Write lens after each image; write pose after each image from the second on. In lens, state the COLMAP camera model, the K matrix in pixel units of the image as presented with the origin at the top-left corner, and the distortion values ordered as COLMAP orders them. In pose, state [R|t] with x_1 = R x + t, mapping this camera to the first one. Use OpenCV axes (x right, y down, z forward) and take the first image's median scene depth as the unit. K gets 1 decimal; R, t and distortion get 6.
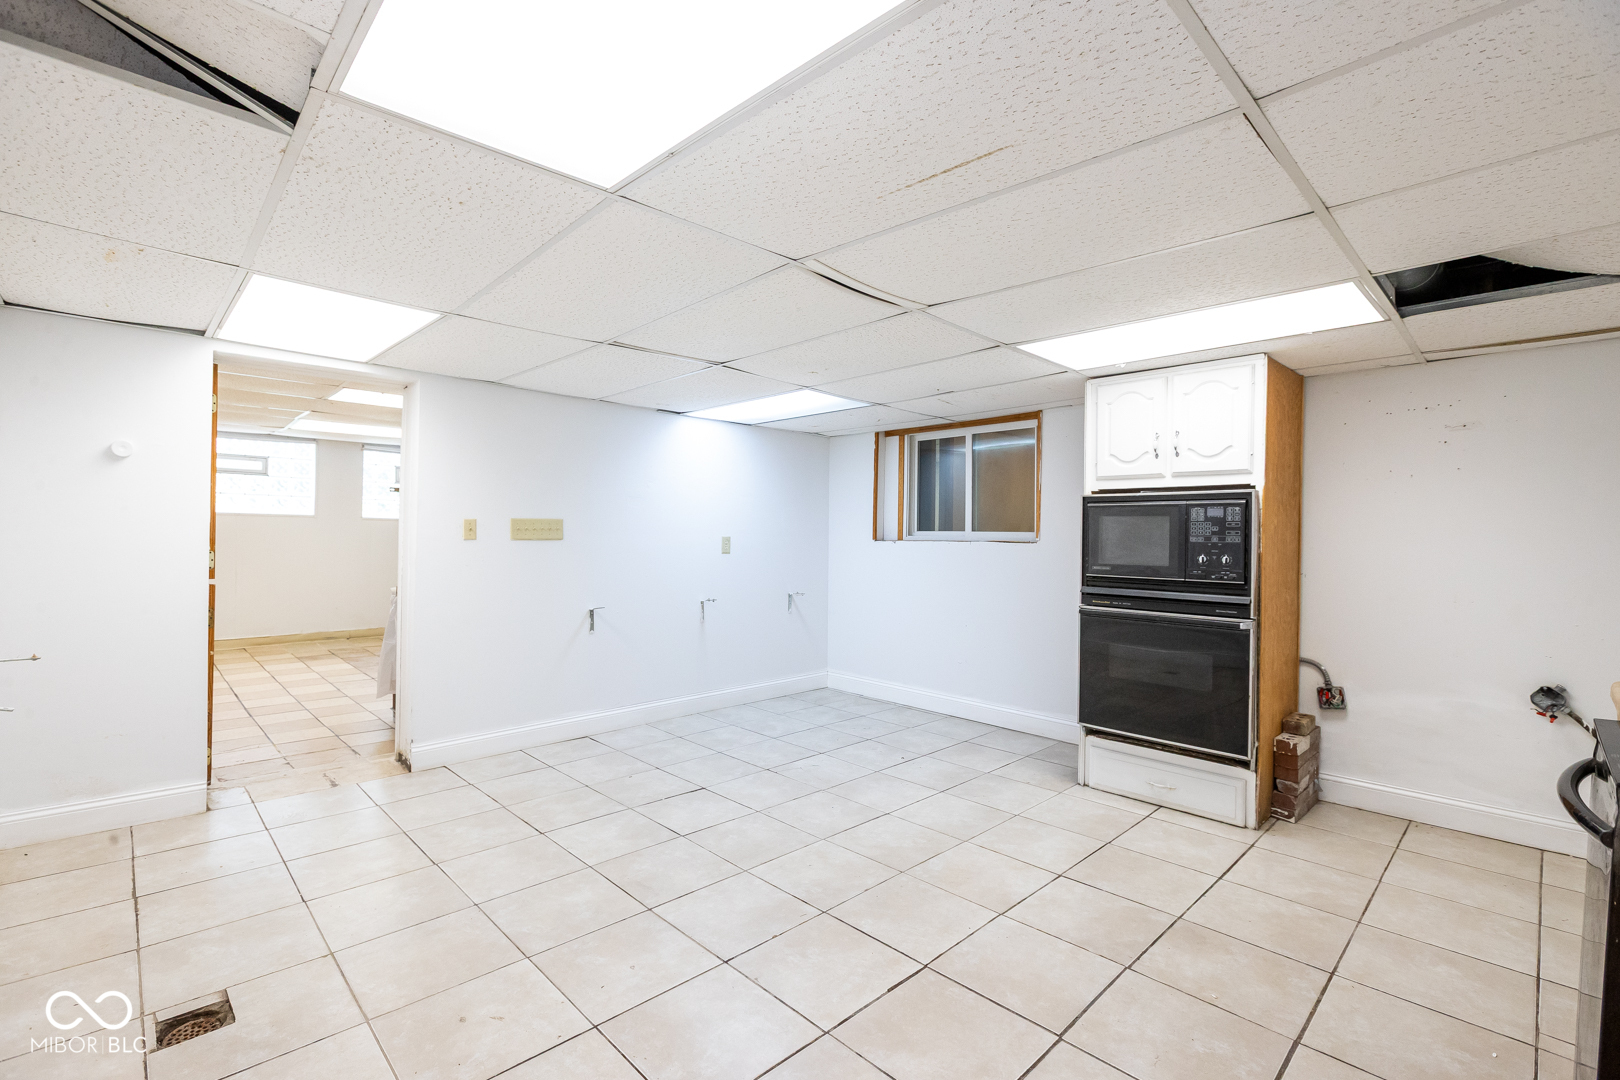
lens RADIAL K [[722.7, 0, 810.4], [0, 722.7, 539.7], [0, 0, 1]] dist [-0.015433, 0.000415]
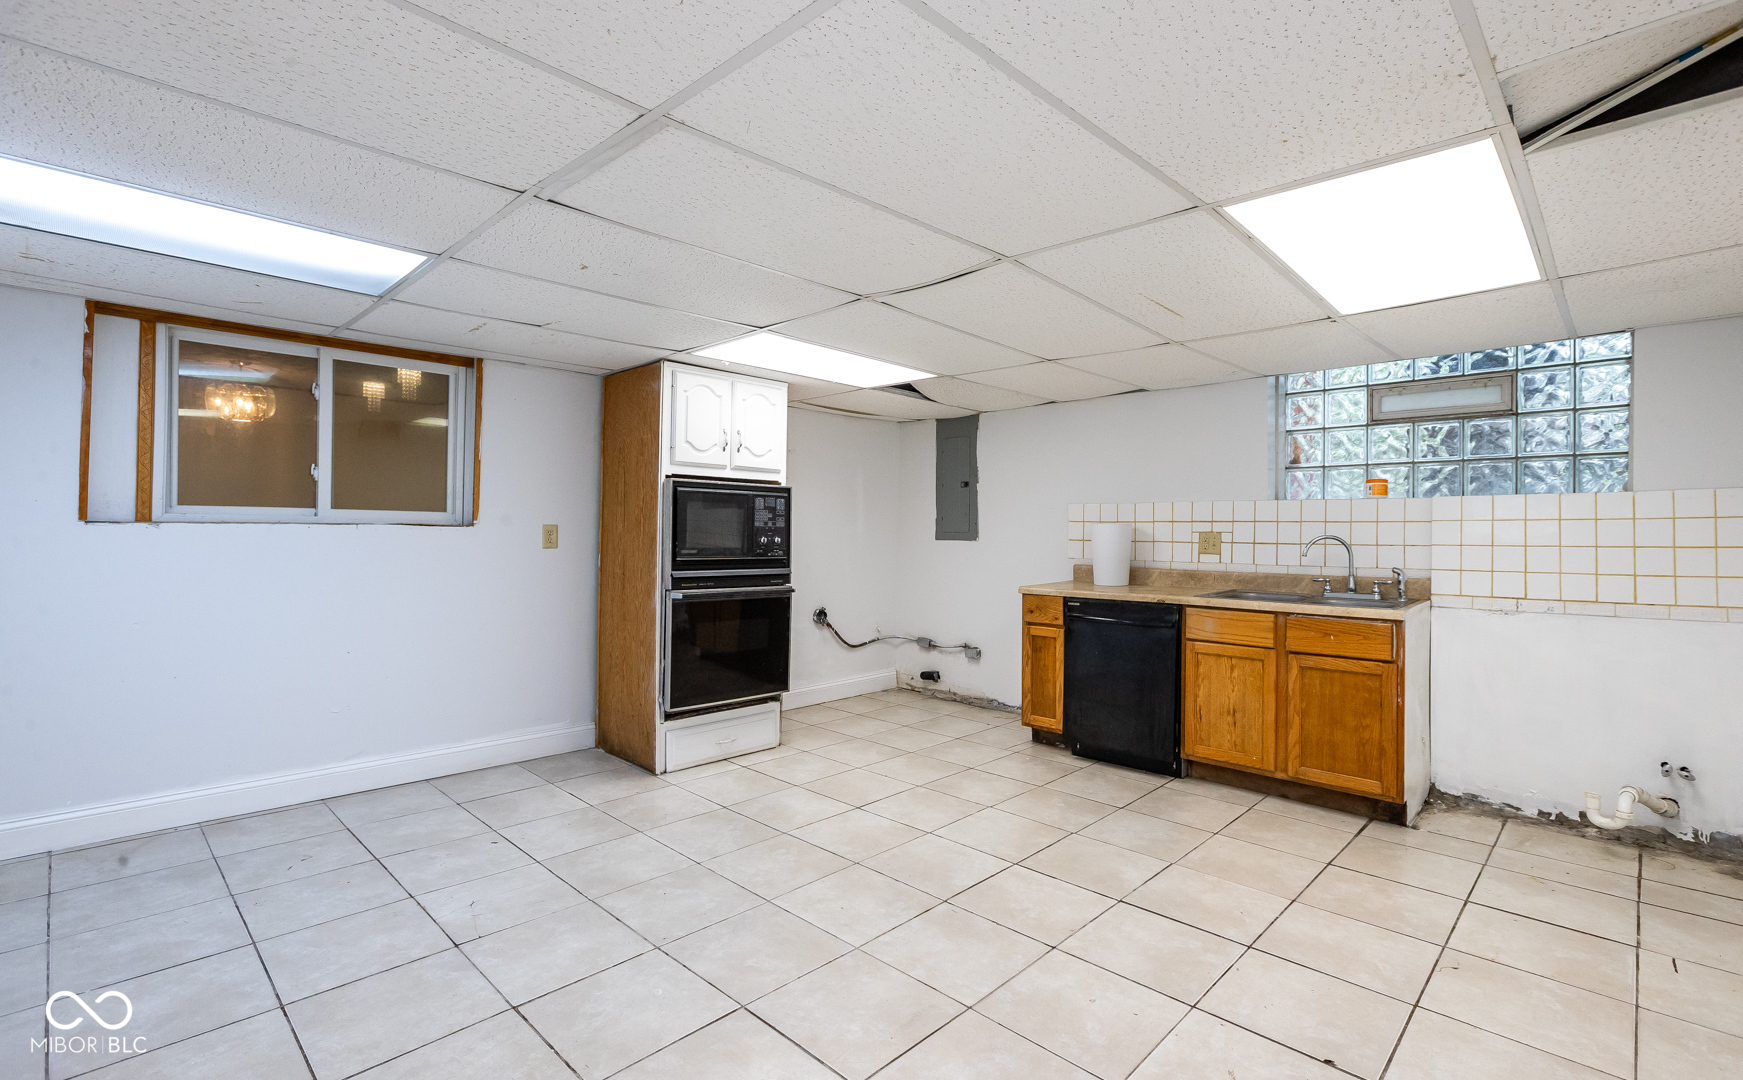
lens RADIAL K [[787.4, 0, 871.1], [0, 787.4, 533.0], [0, 0, 1]] dist [-0.014717, 0.000363]
pose [[-0.032455, -0.015520, 0.999353, -0.789204], [-0.008183, 0.999850, 0.015262, -0.006969], [-0.999440, -0.007683, -0.032577, 0.851271]]
